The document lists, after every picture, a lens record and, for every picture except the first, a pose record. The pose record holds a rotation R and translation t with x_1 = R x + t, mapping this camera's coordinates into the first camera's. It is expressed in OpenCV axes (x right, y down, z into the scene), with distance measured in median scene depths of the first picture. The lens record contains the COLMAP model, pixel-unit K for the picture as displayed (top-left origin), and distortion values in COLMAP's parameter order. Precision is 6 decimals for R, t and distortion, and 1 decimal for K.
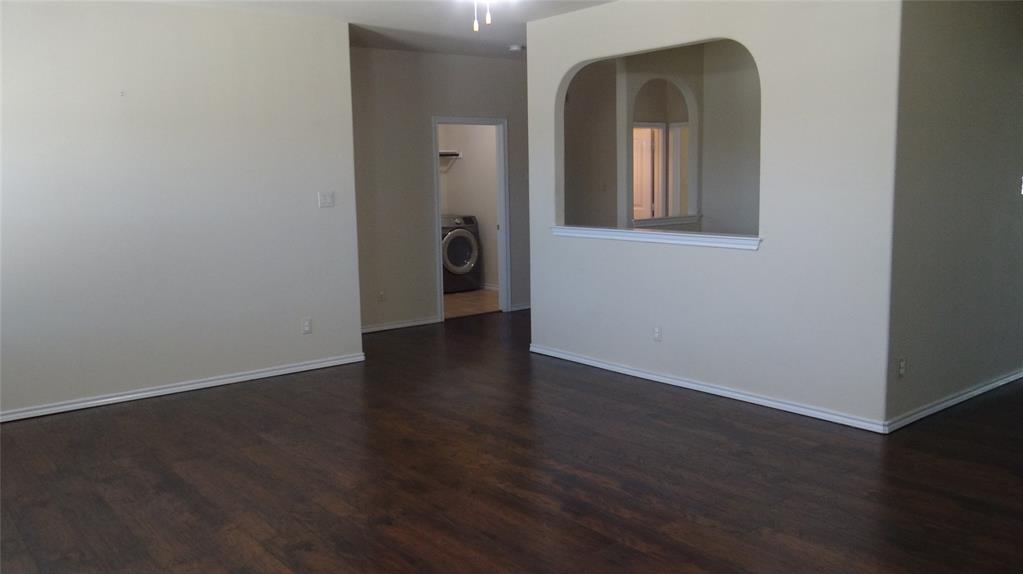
lens RADIAL K [[852.6, 0, 511.7], [0, 852.6, 286.2], [0, 0, 1]] dist [-0.003078, 0.003011]
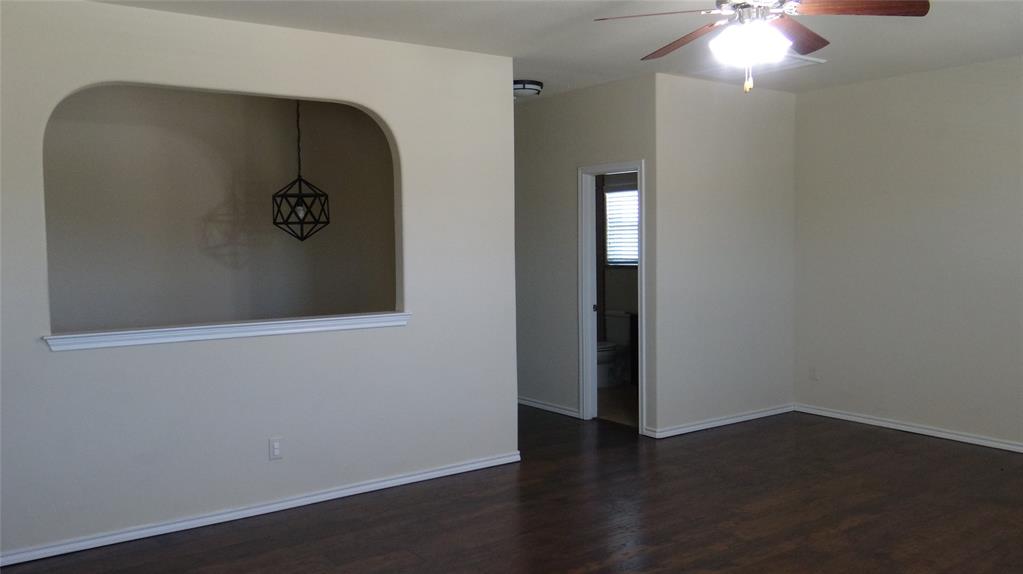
lens RADIAL K [[852.6, 0, 511.8], [0, 852.6, 287.8], [0, 0, 1]] dist [-0.003078, 0.003011]
pose [[0.044778, -0.037926, 0.998277, -0.684782], [0.143967, 0.989093, 0.031119, -0.097809], [-0.988569, 0.142325, 0.049750, 0.824990]]
